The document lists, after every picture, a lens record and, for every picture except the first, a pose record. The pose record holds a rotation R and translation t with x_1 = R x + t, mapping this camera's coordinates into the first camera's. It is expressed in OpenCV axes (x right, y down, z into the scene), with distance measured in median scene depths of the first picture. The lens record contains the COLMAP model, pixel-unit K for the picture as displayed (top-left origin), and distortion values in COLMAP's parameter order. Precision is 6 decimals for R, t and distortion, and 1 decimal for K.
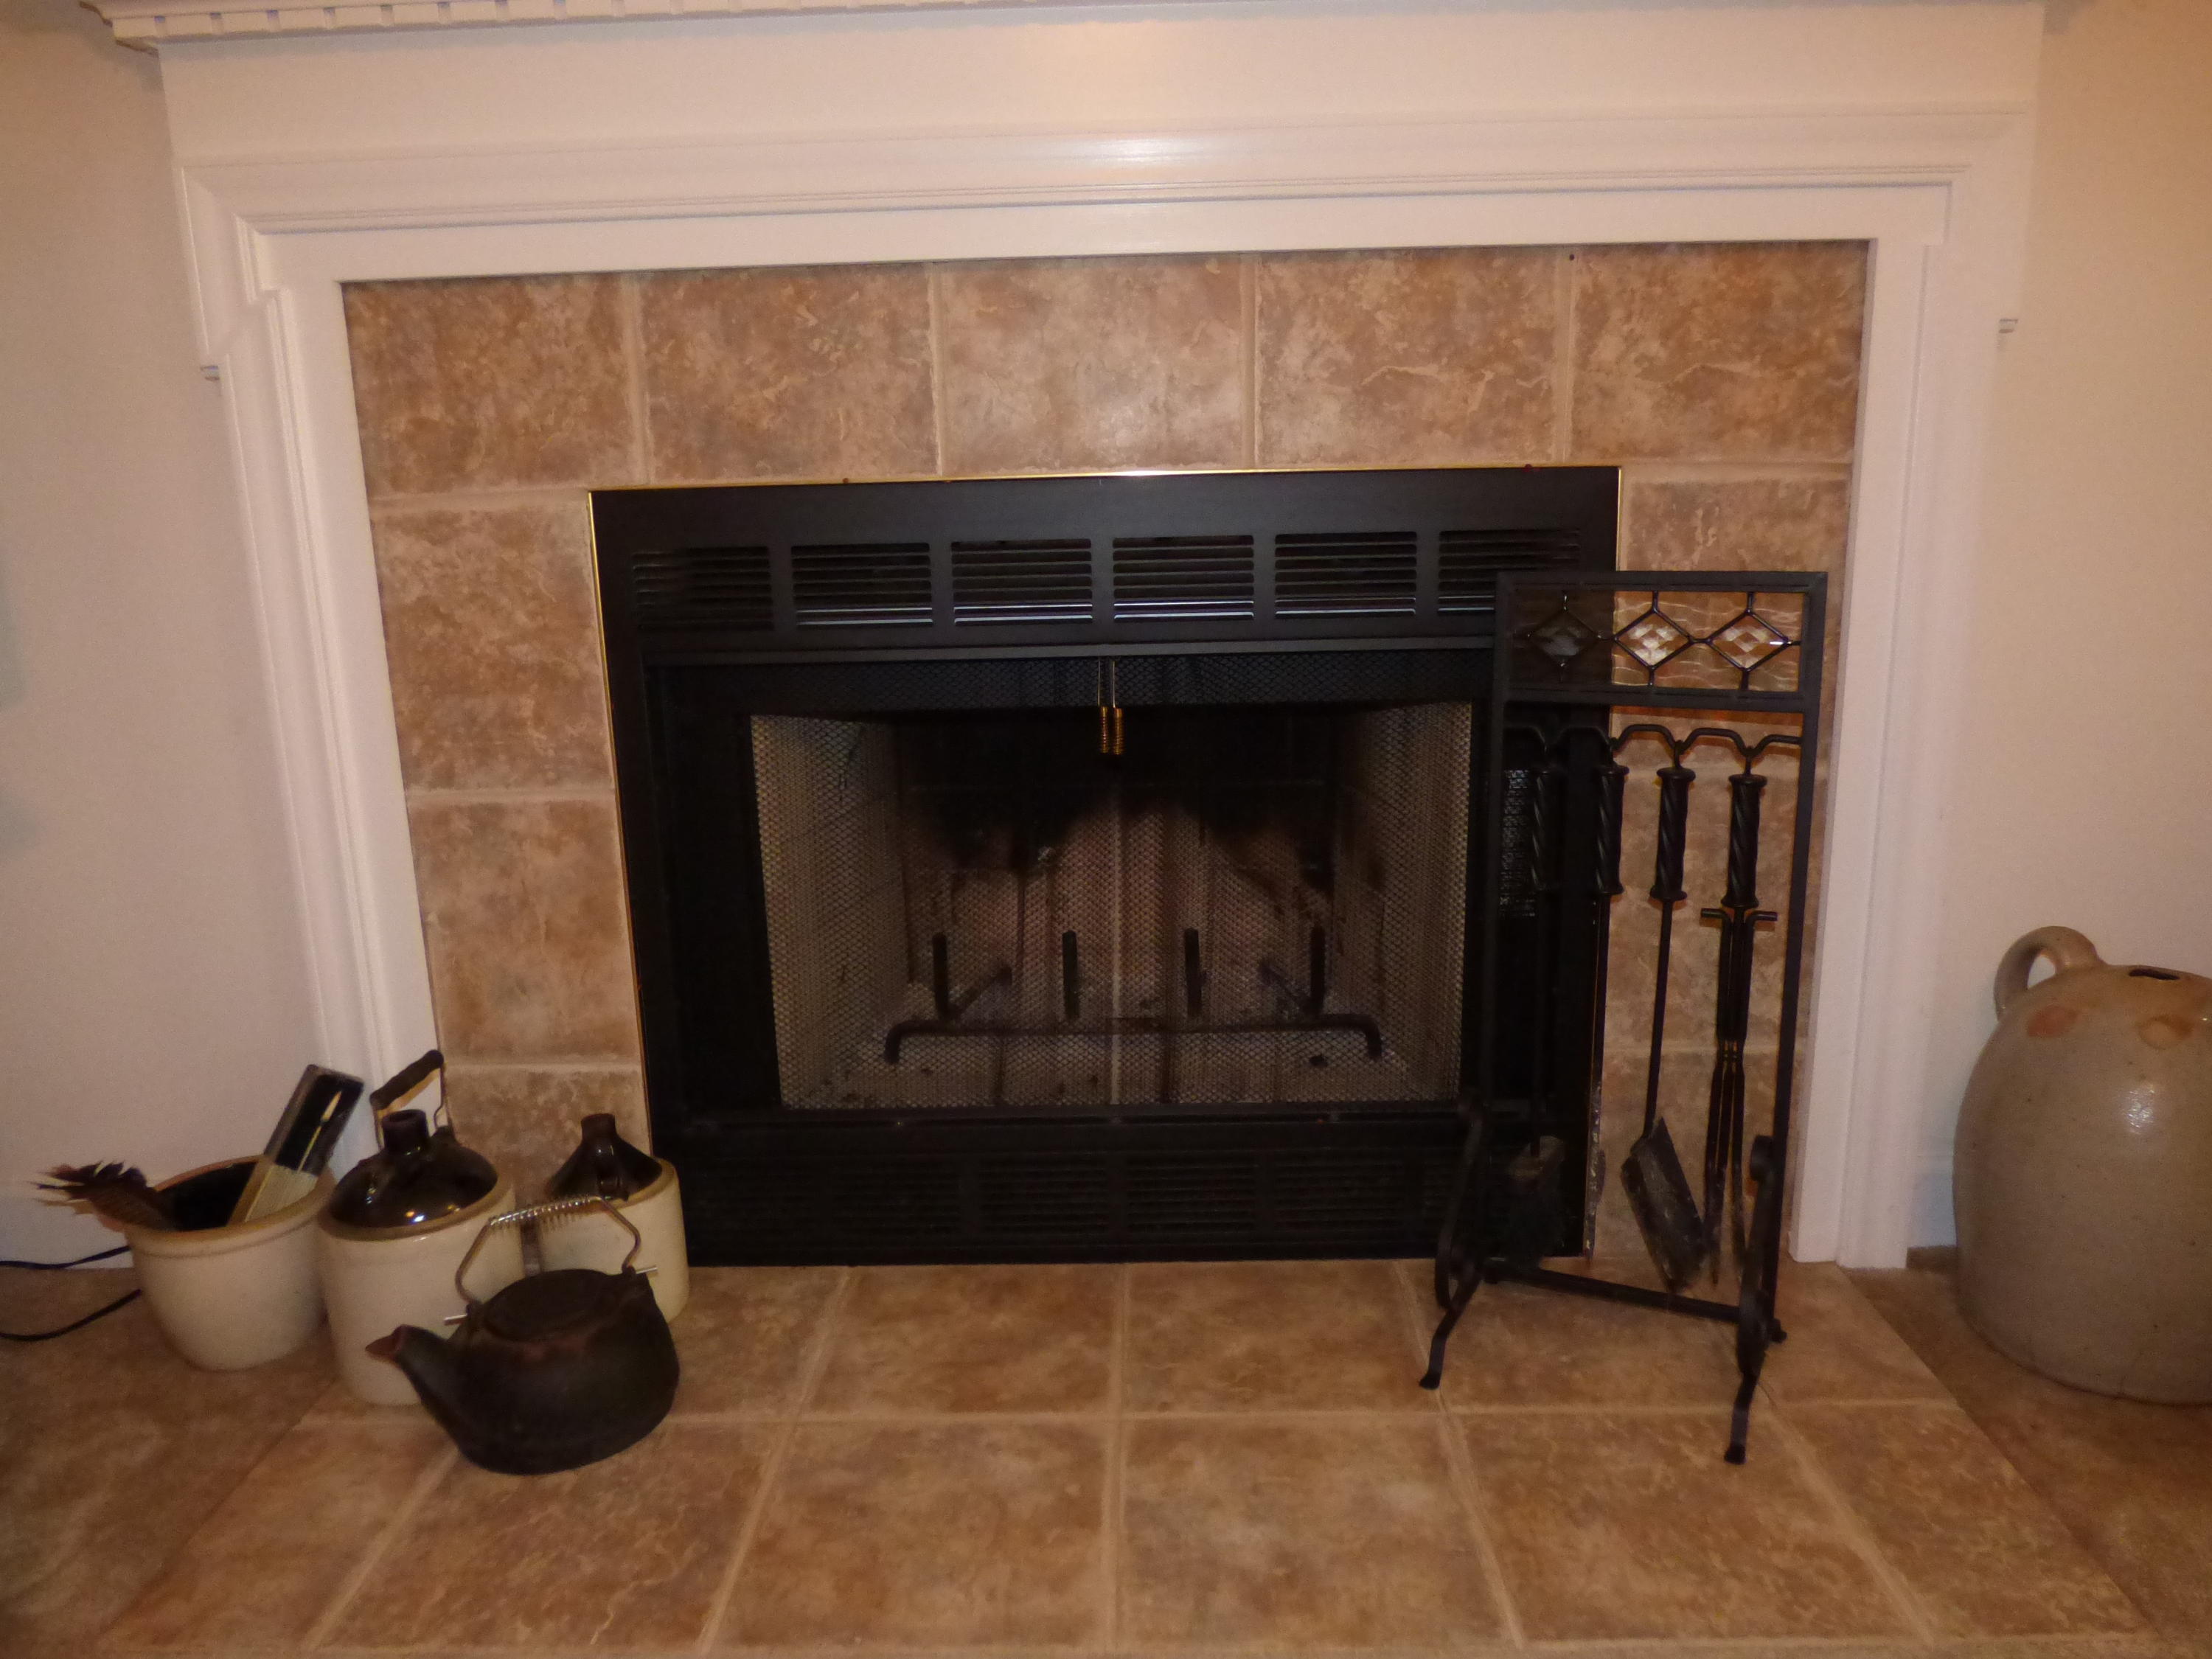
lens RADIAL K [[1543.3, 0, 1103.7], [0, 1543.3, 831.9], [0, 0, 1]] dist [-0.005541, -0.001212]
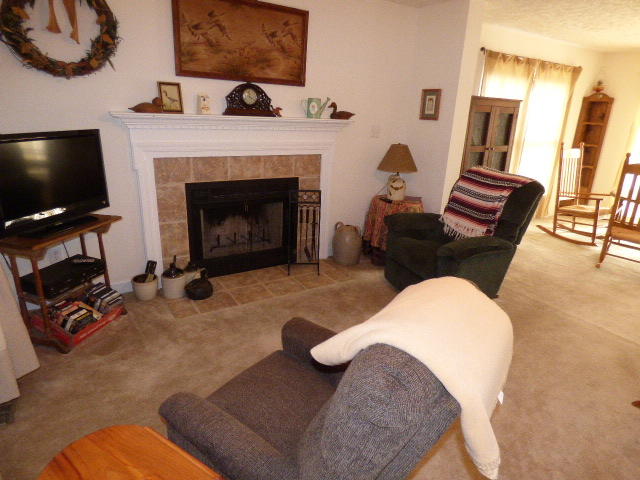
lens RADIAL K [[390.5, 0, 321.1], [0, 390.5, 241.0], [0, 0, 1]] dist [-0.016538, -0.001022]
pose [[0.838070, -0.115635, 0.533167, -0.860689], [0.056803, 0.990463, 0.125527, -0.140386], [-0.542597, -0.074915, 0.836646, -1.086925]]
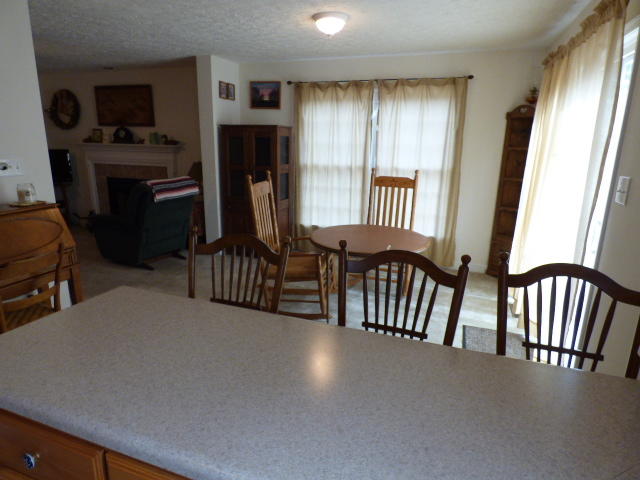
lens RADIAL K [[390.5, 0, 318.9], [0, 390.5, 239.4], [0, 0, 1]] dist [-0.016538, -0.001022]
pose [[0.948665, 0.117548, -0.293627, 3.070263], [-0.107991, 0.992963, 0.048612, -0.008570], [0.297274, -0.014407, 0.954683, -2.241794]]
